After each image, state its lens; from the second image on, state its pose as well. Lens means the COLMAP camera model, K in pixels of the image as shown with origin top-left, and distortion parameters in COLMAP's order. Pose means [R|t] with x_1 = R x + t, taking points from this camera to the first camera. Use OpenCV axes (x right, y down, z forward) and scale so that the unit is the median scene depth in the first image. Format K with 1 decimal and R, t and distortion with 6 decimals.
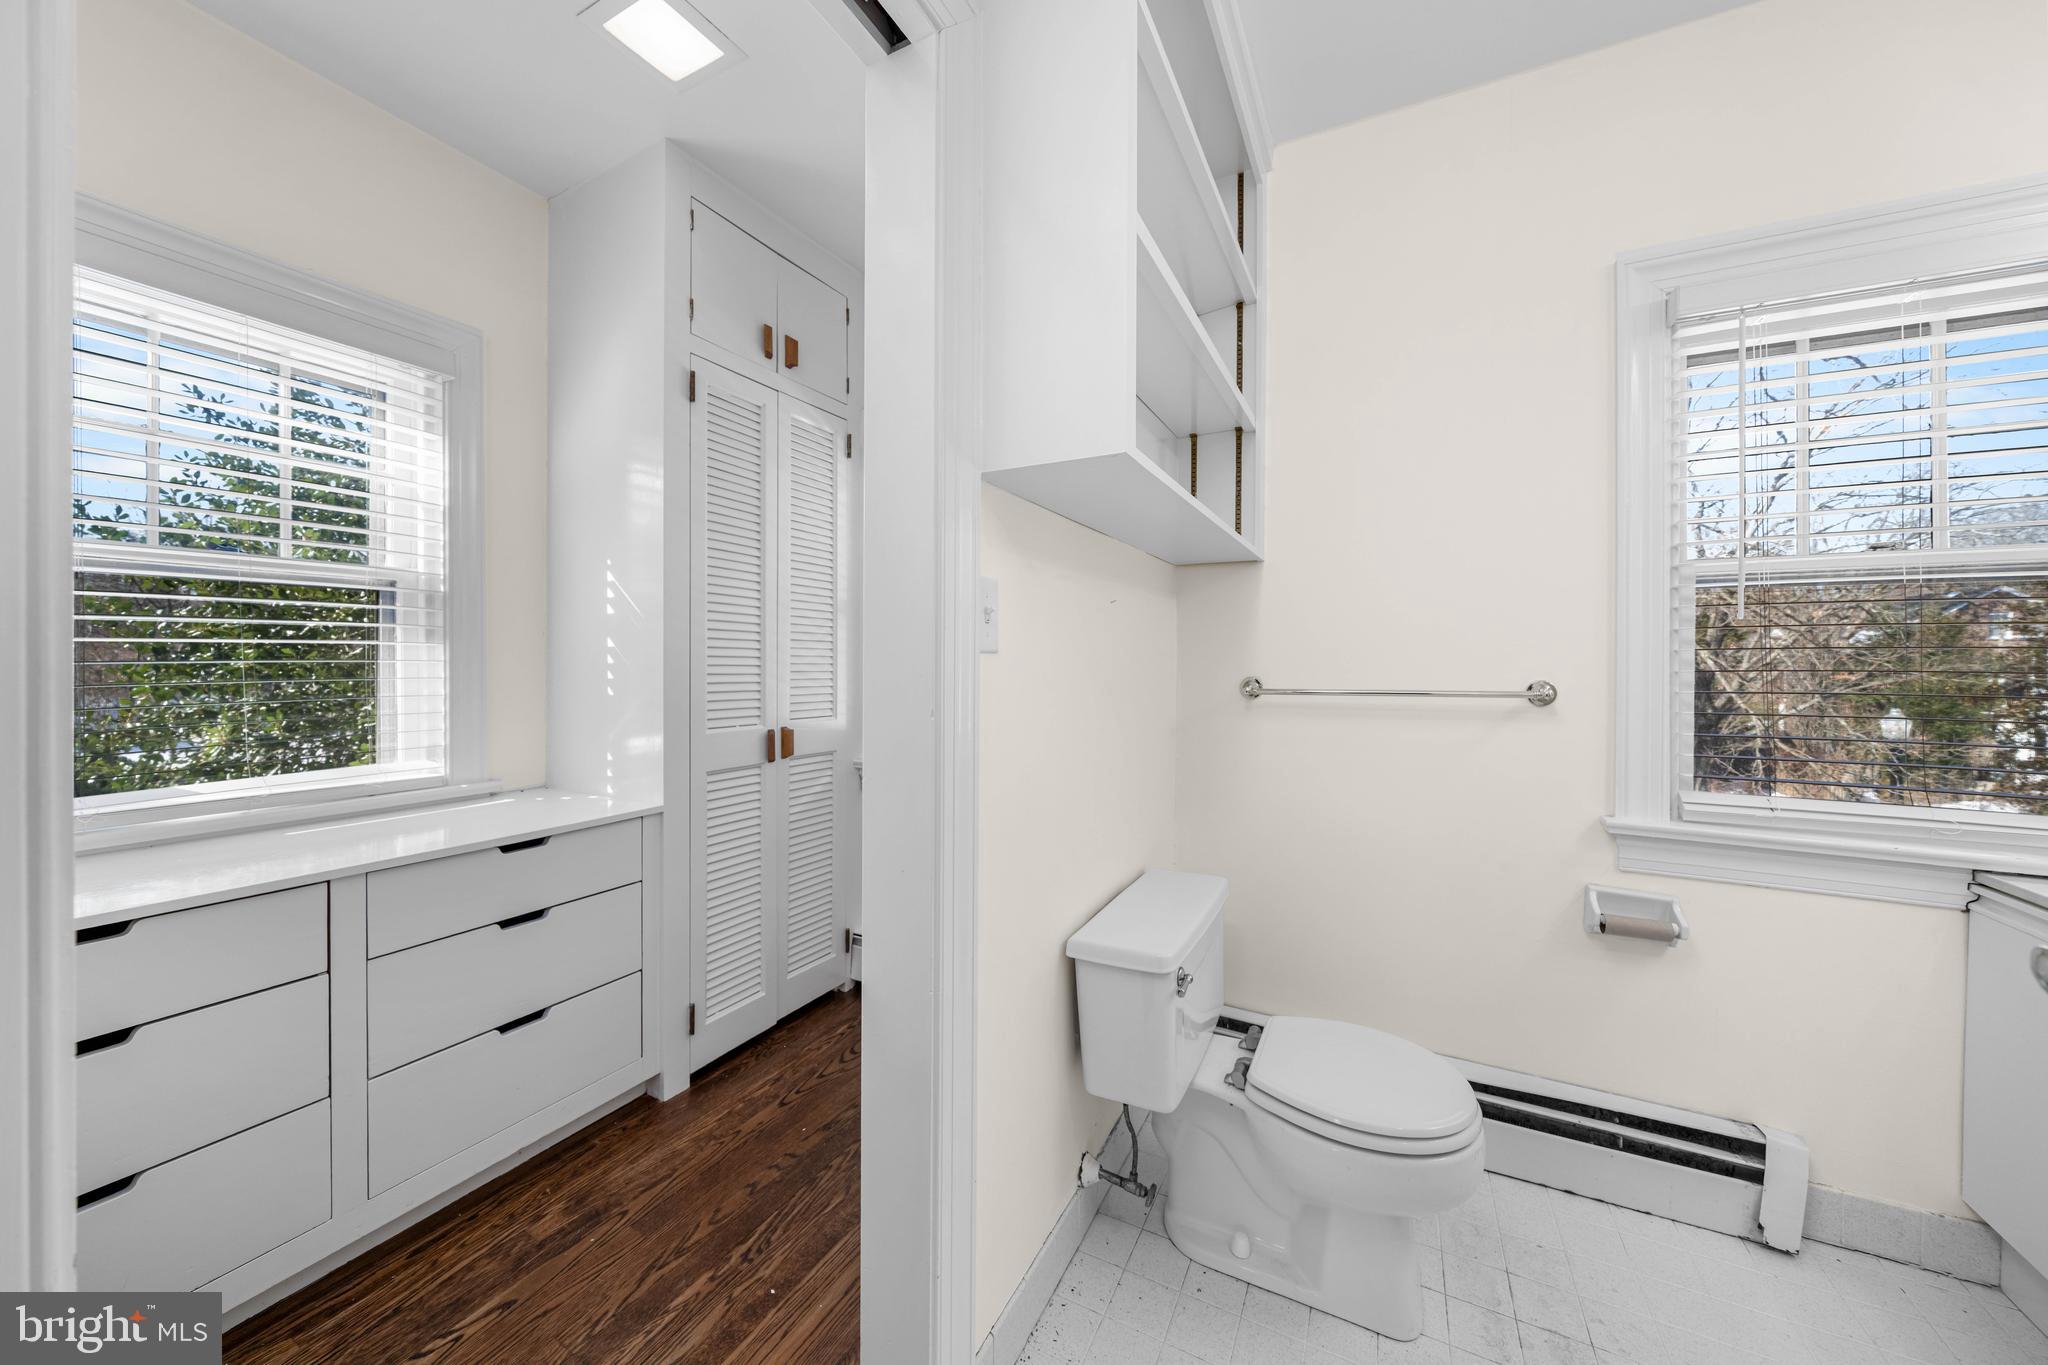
lens RADIAL K [[699.9, 0, 1031.6], [0, 699.9, 664.5], [0, 0, 1]] dist [-0.000862, 0.000694]
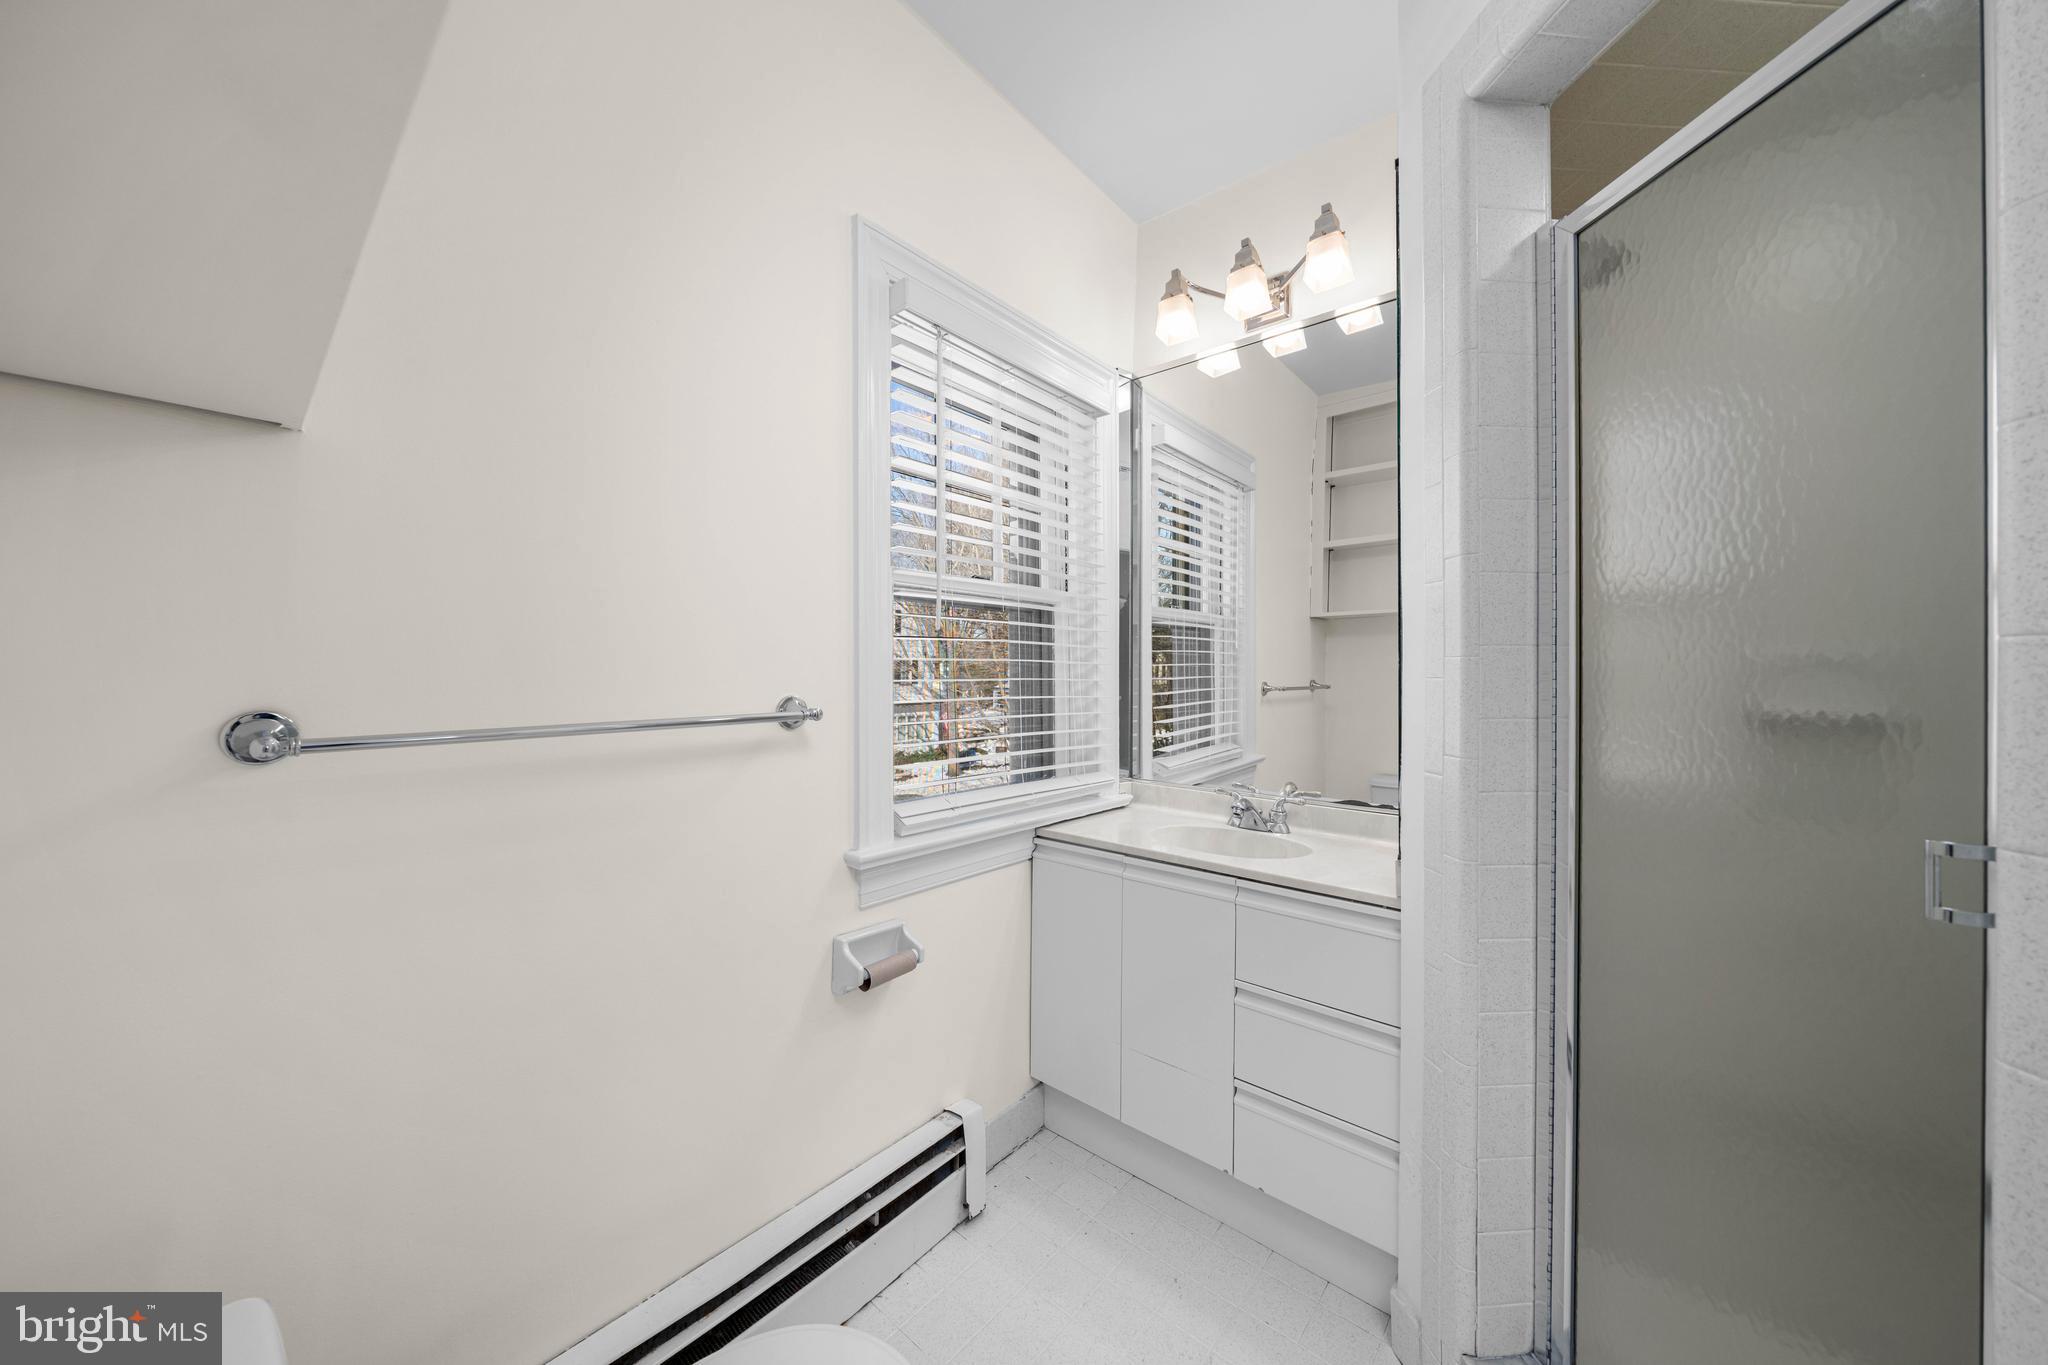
lens RADIAL K [[699.9, 0, 1032.2], [0, 699.9, 673.1], [0, 0, 1]] dist [-0.000862, 0.000694]
pose [[0.213148, 0.000561, 0.977020, 0.022184], [0.012397, 0.999918, -0.003279, 0.000511], [-0.976941, 0.012810, 0.213123, 0.610494]]
